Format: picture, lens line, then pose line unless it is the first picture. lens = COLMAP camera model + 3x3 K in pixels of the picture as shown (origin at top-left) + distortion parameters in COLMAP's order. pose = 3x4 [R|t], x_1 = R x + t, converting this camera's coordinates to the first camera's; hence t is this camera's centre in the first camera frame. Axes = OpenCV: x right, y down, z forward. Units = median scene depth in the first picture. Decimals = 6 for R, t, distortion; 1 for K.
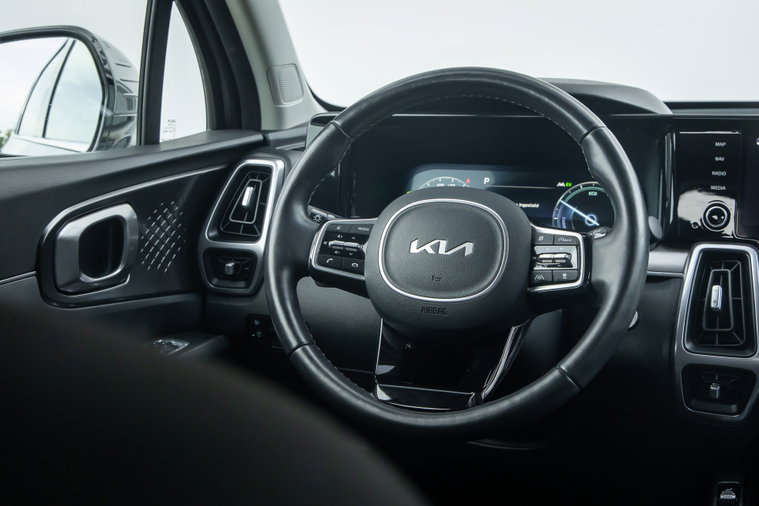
lens RADIAL K [[1129.6, 0, 379.5], [0, 1129.6, 253.0], [0, 0, 1]] dist [0.007505, -0.039667]
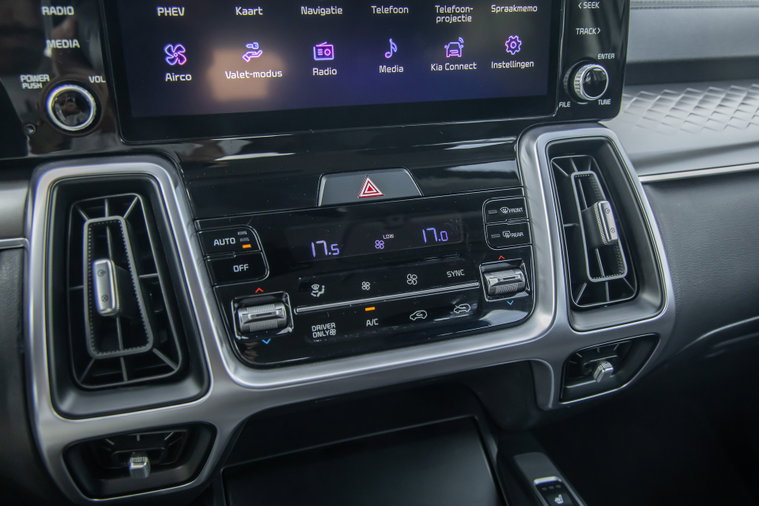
lens RADIAL K [[693.3, 0, 379.5], [0, 693.3, 253.0], [0, 0, 1]] dist [0.013919, 0.008862]
pose [[0.784352, -0.238813, 0.572503, 0.220612], [0.082610, 0.954916, 0.285152, -0.047134], [-0.614790, -0.176365, 0.768719, 0.695548]]
